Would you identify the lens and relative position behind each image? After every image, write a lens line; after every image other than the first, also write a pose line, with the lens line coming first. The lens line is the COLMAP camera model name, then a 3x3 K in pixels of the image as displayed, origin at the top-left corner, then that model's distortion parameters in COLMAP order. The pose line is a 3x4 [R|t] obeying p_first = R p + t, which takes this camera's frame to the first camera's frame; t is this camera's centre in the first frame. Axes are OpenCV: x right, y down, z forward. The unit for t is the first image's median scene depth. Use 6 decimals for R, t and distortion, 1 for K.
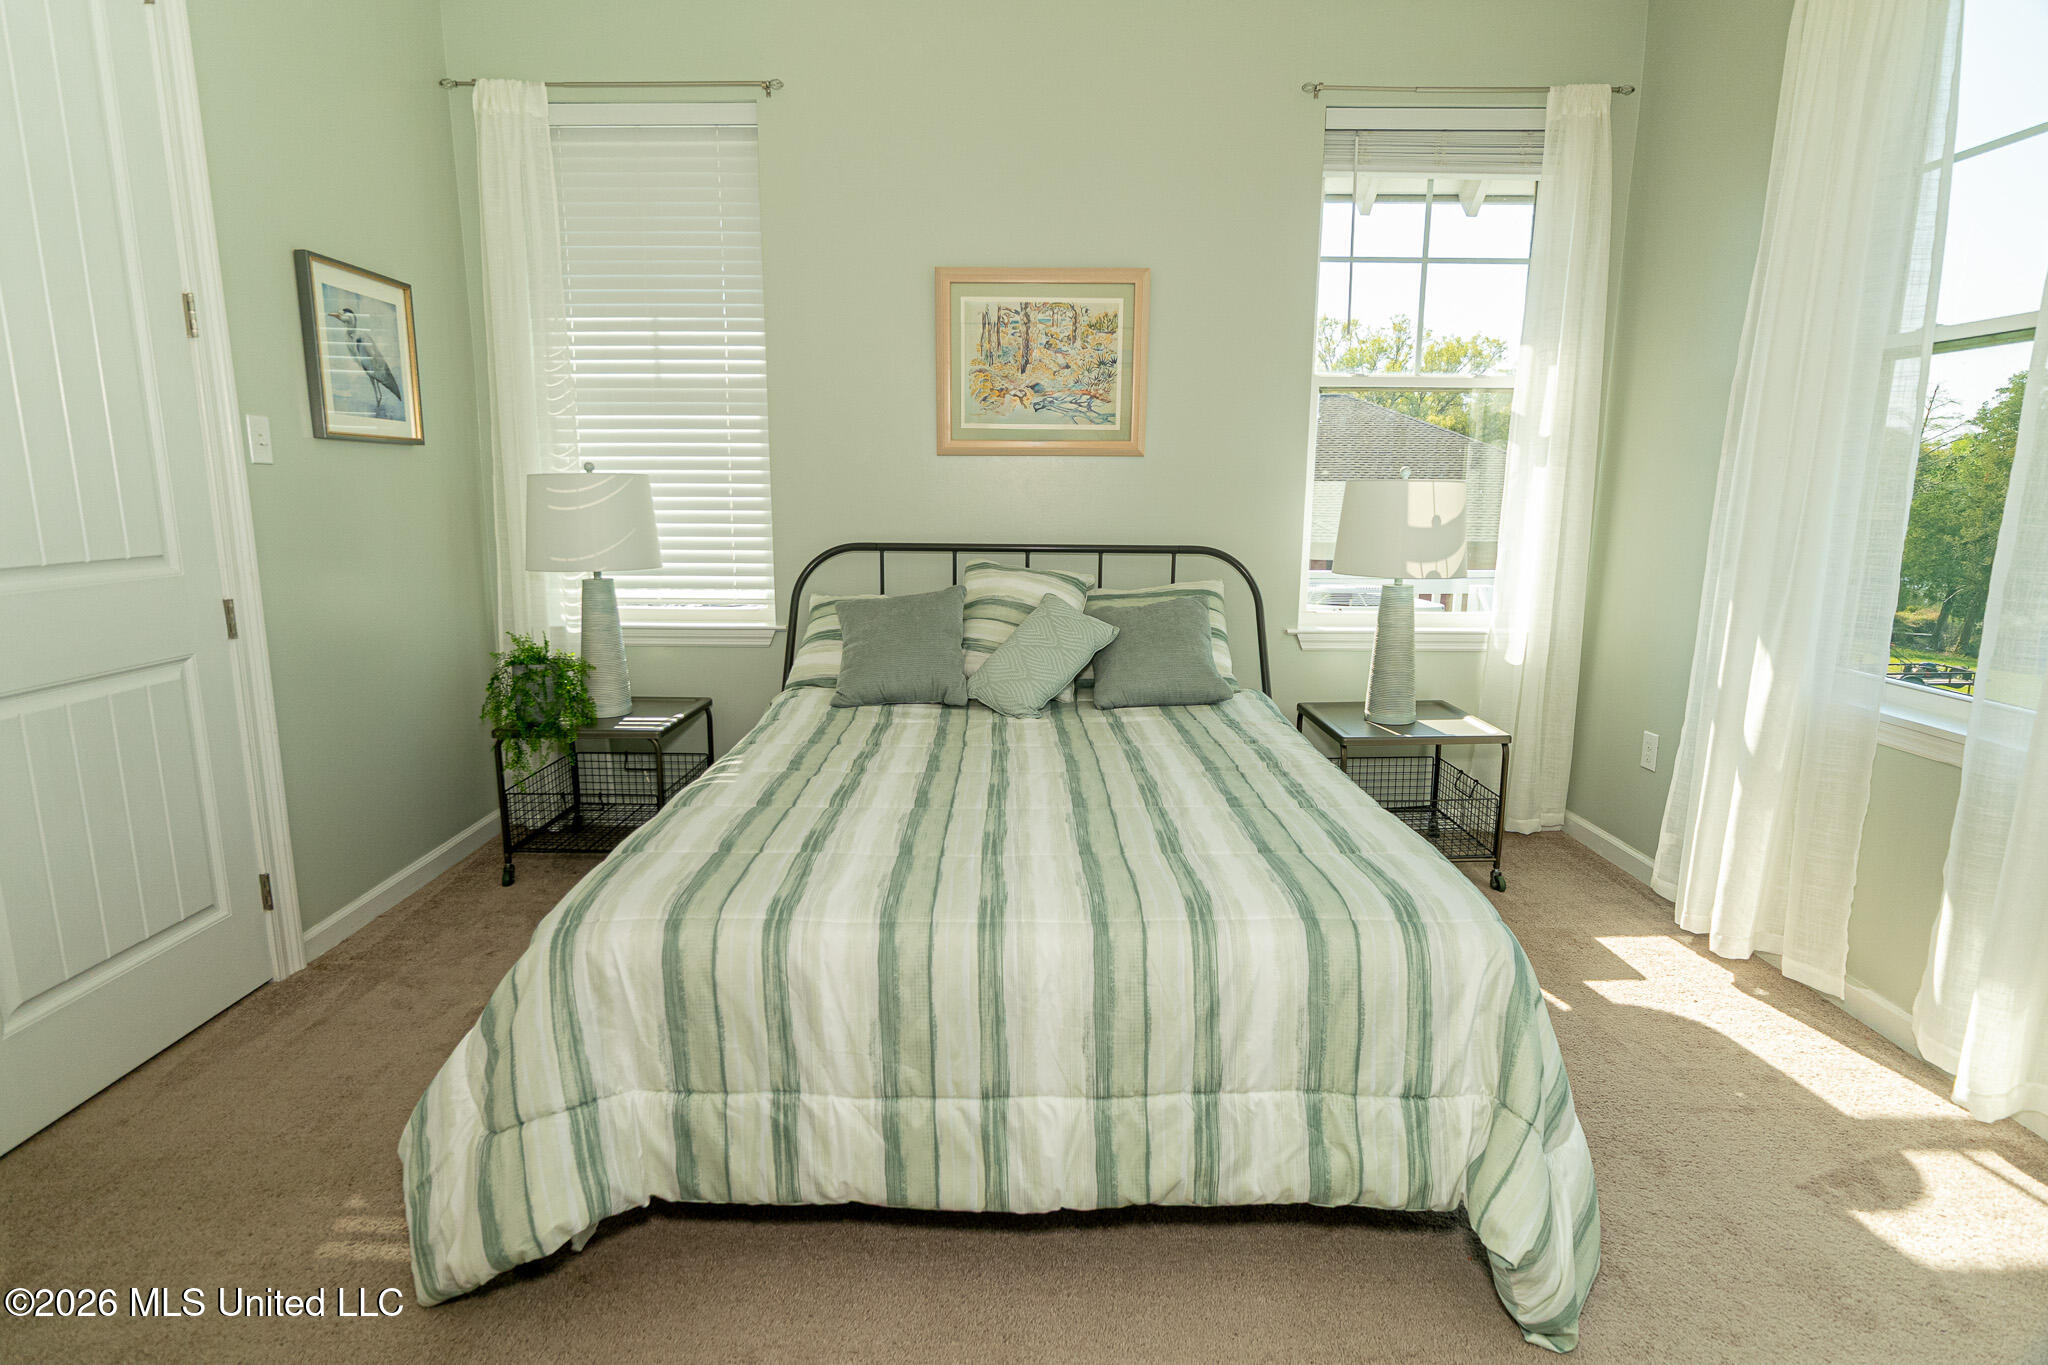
lens RADIAL K [[1042.6, 0, 1027.1], [0, 1042.6, 684.8], [0, 0, 1]] dist [-0.000143, -0.002519]
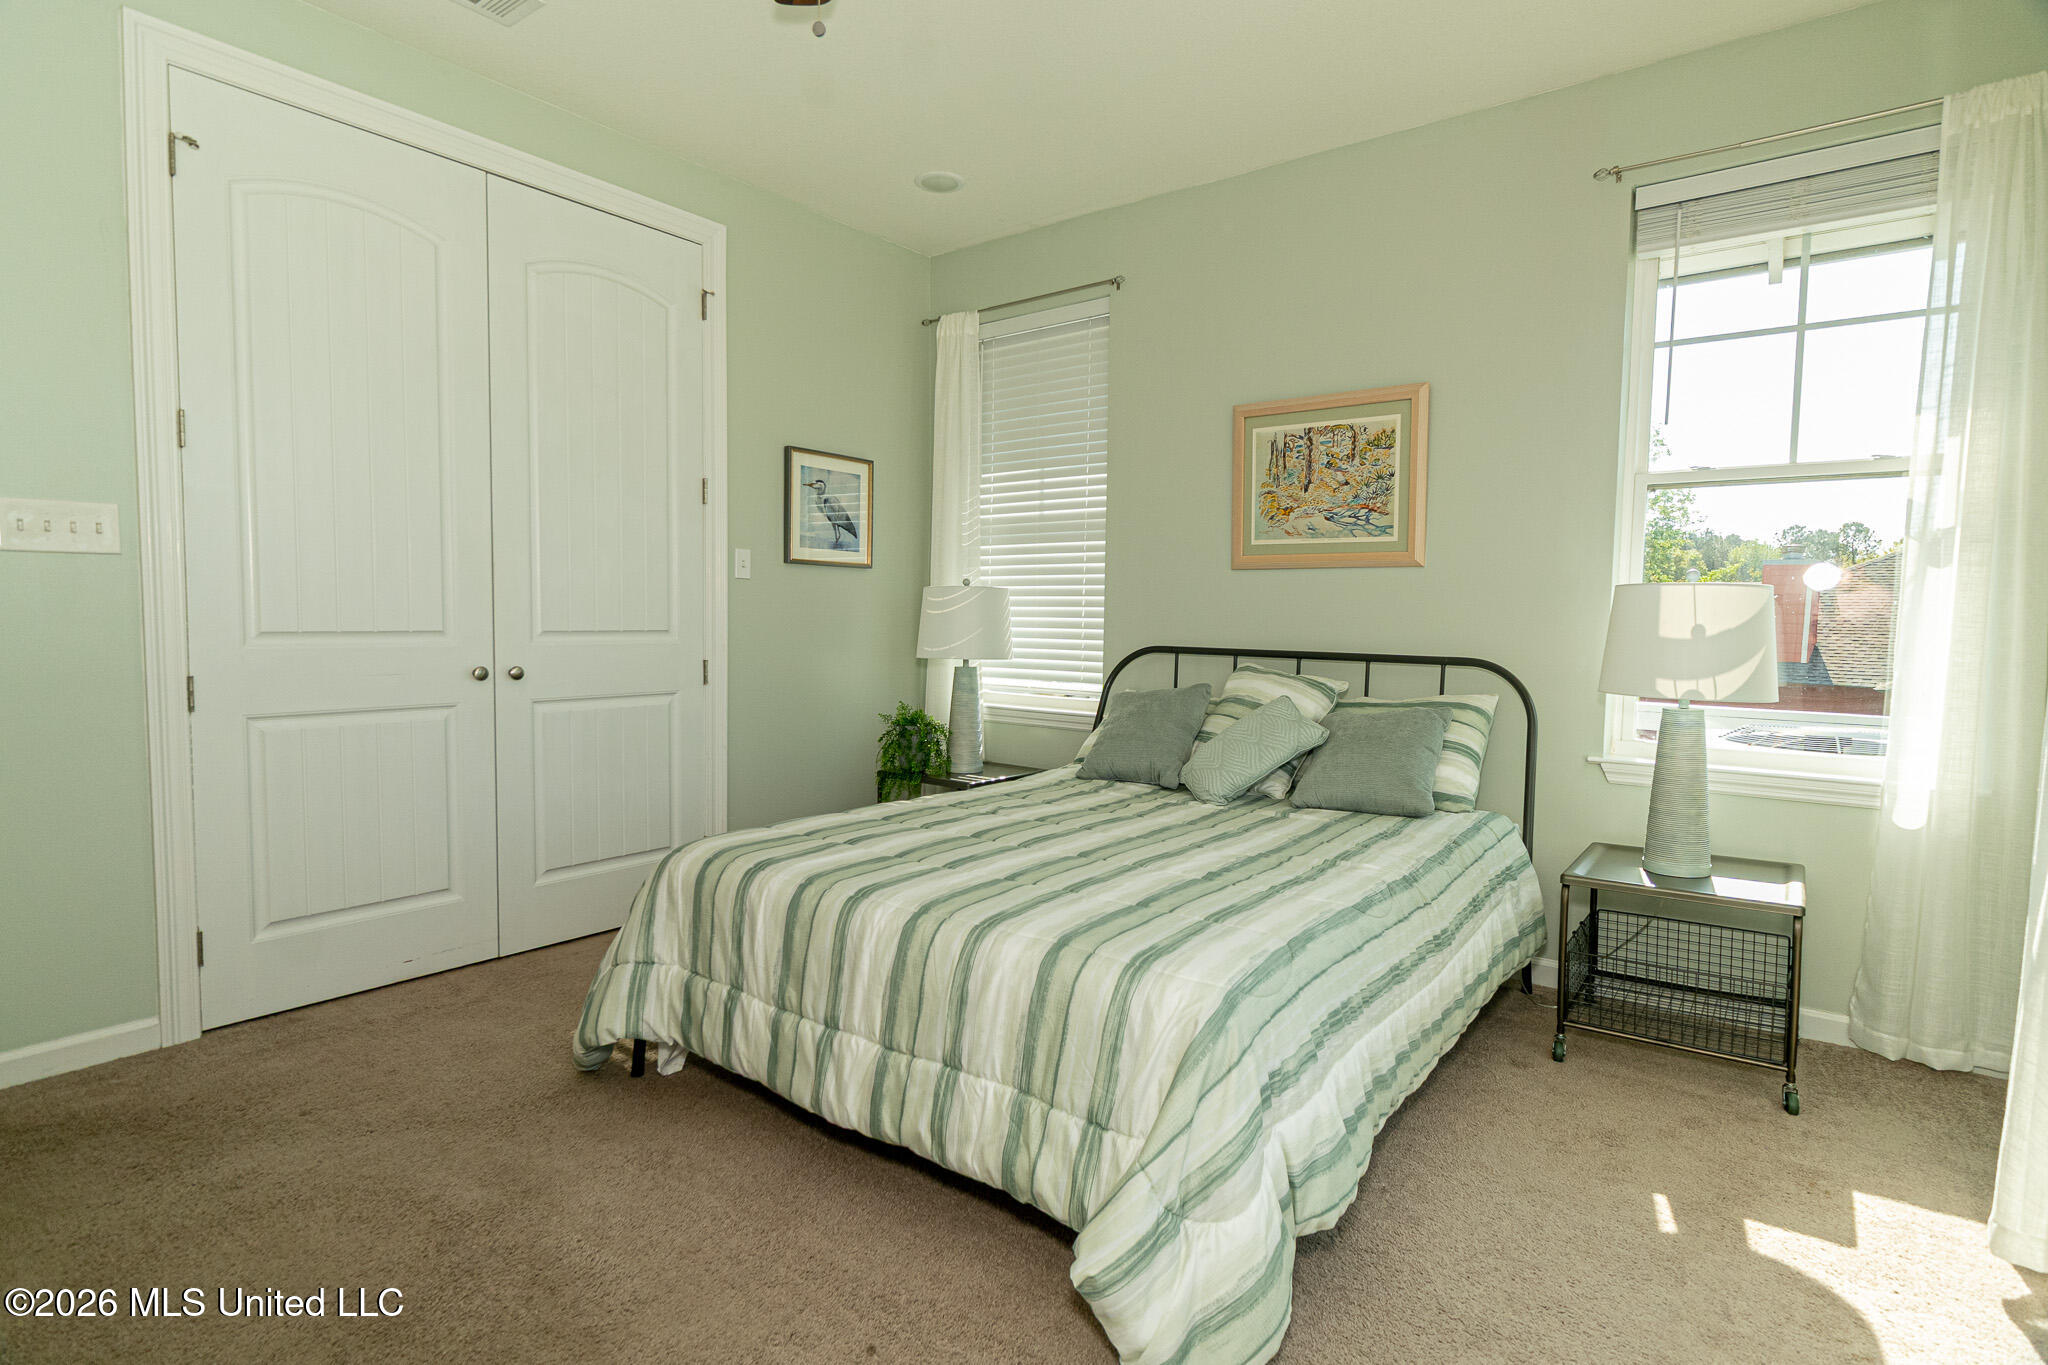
lens RADIAL K [[1042.6, 0, 1028.0], [0, 1042.6, 683.6], [0, 0, 1]] dist [-0.000143, -0.002519]
pose [[0.789751, 0.046567, -0.611658, 0.450078], [-0.125916, 0.988188, -0.087345, 0.023642], [0.600366, 0.145998, 0.786286, 0.023126]]
